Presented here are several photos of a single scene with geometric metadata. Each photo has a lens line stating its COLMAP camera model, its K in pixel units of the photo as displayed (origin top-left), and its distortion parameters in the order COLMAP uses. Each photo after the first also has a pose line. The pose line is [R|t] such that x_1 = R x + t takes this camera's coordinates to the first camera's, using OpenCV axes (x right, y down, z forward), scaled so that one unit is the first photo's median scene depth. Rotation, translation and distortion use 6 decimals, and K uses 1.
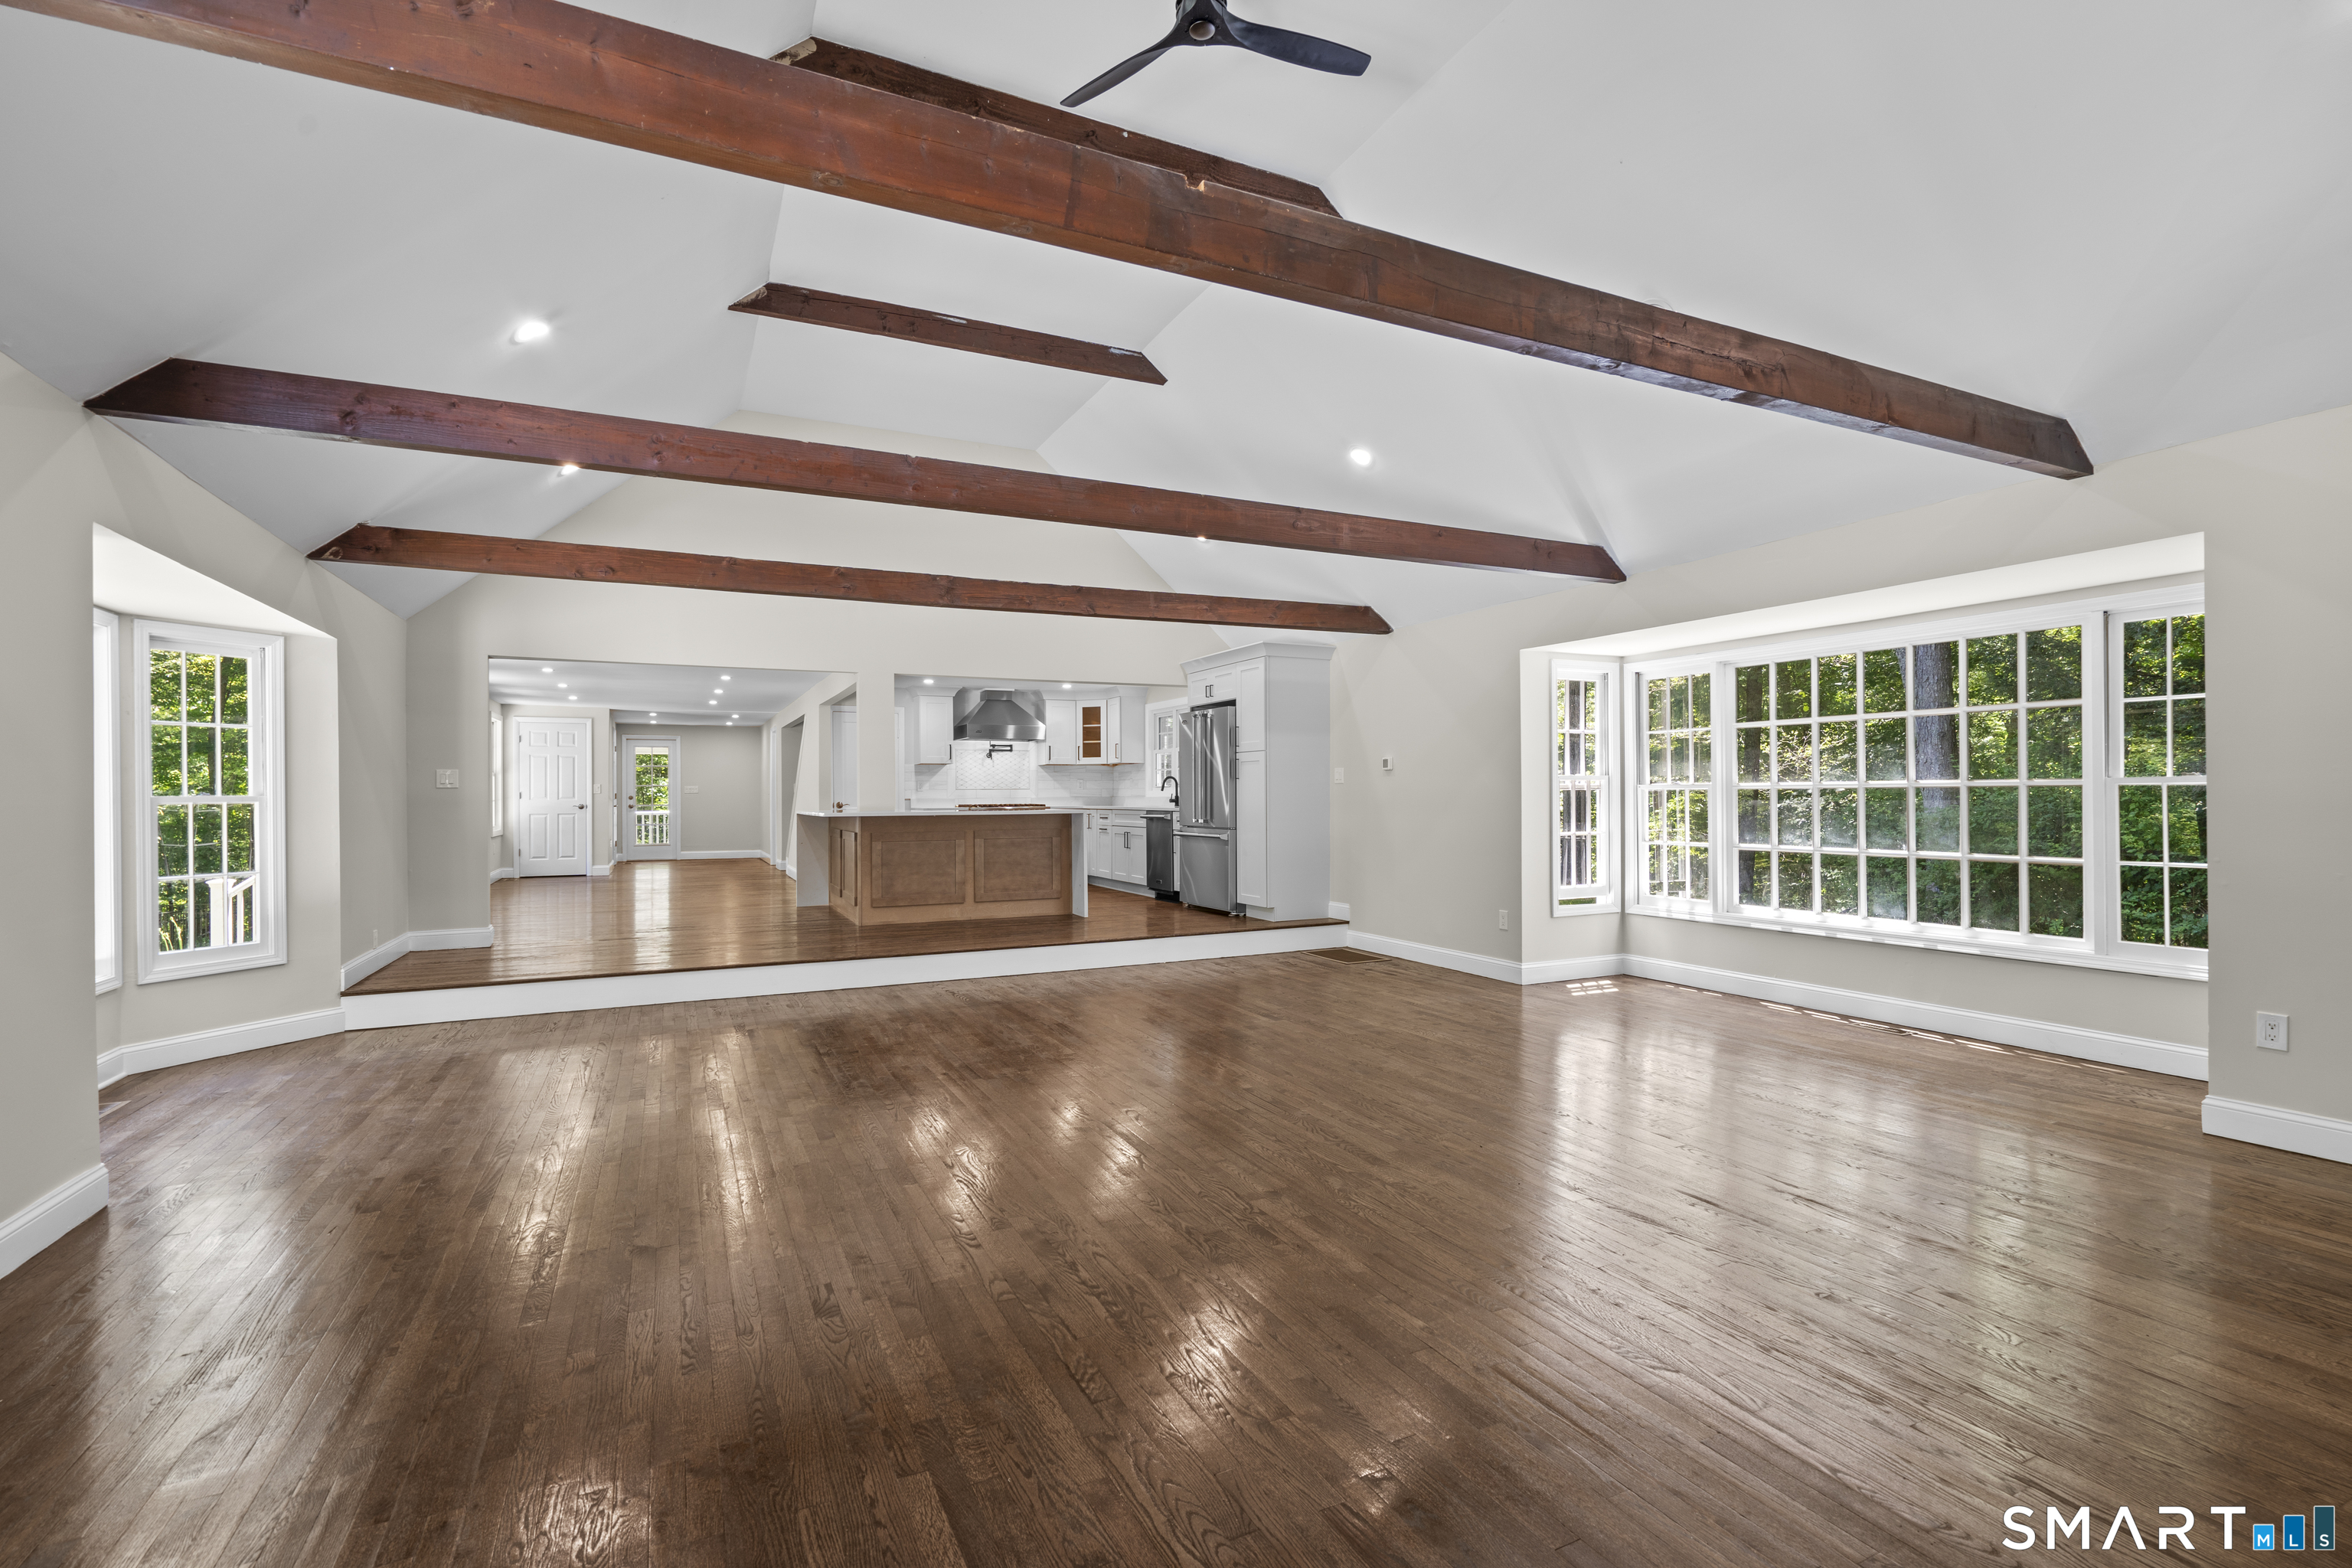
lens RADIAL K [[1059.2, 0, 1182.3], [0, 1059.2, 781.5], [0, 0, 1]] dist [-0.002145, 0.000334]
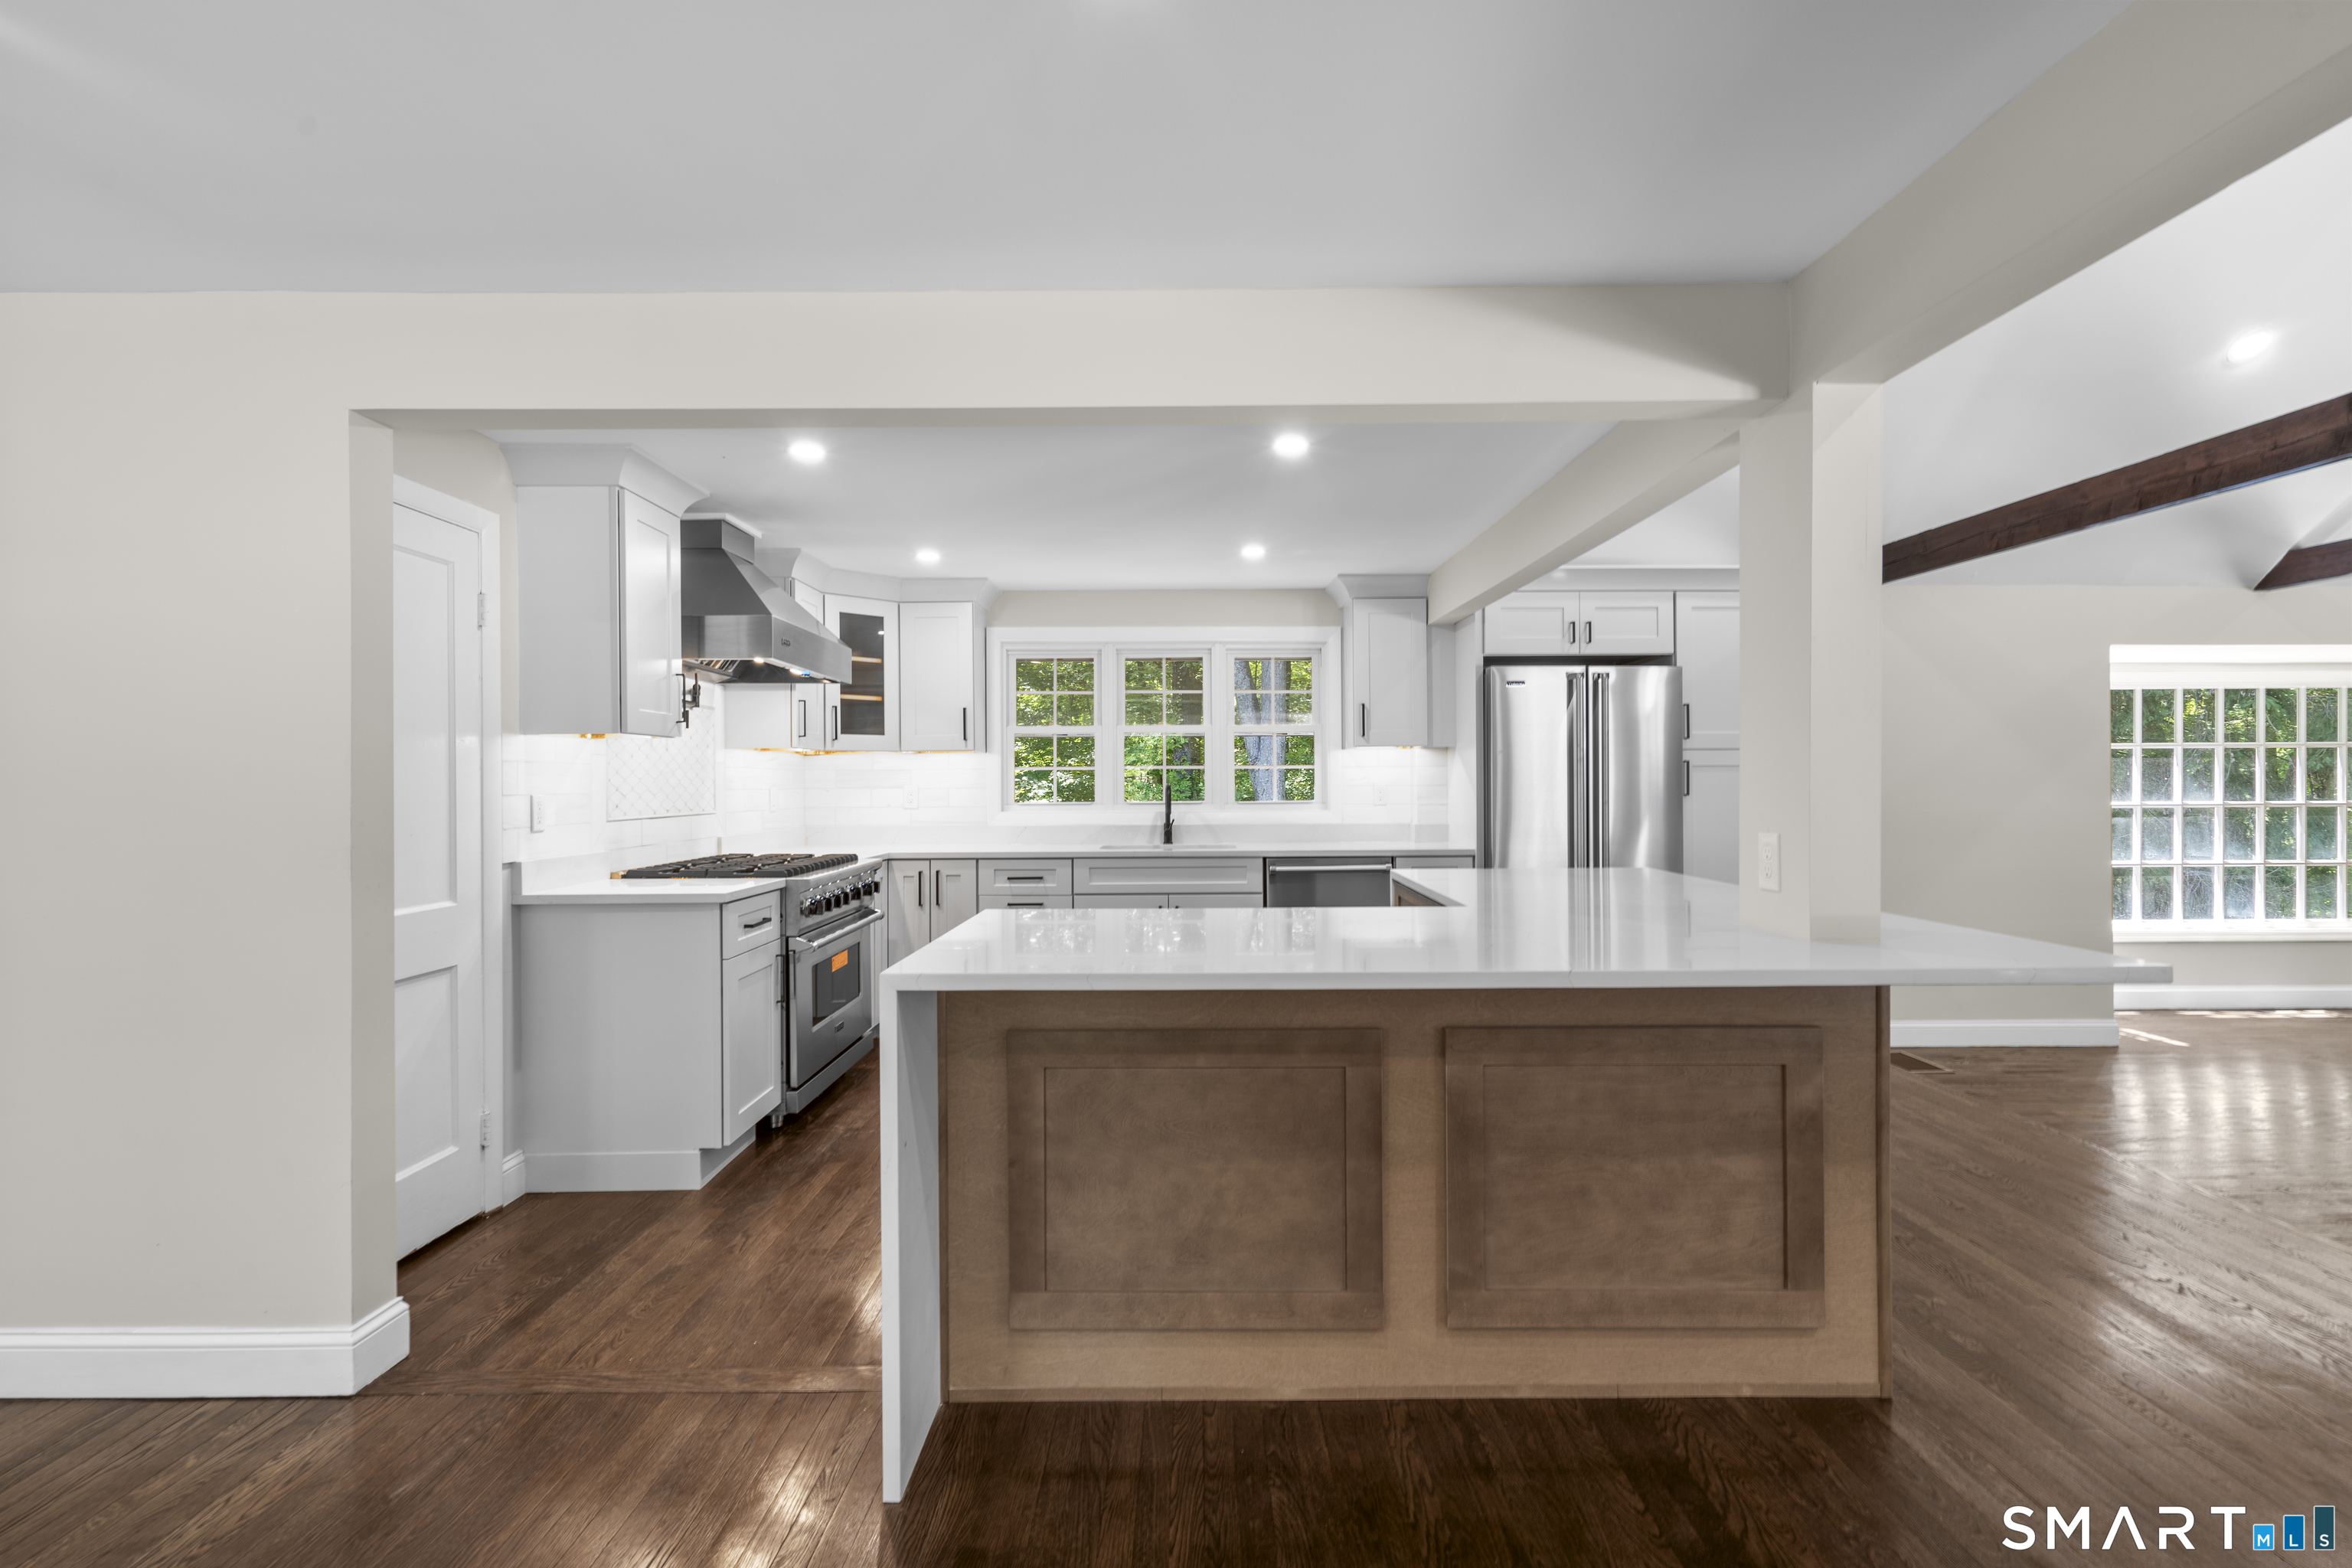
lens RADIAL K [[1059.2, 0, 1182.3], [0, 1059.2, 781.5], [0, 0, 1]] dist [-0.002145, 0.000334]
pose [[0.434135, 0.004845, 0.900835, -0.533939], [-0.008112, 0.999966, -0.001469, -0.006490], [-0.900811, -0.006670, 0.434159, 0.921986]]
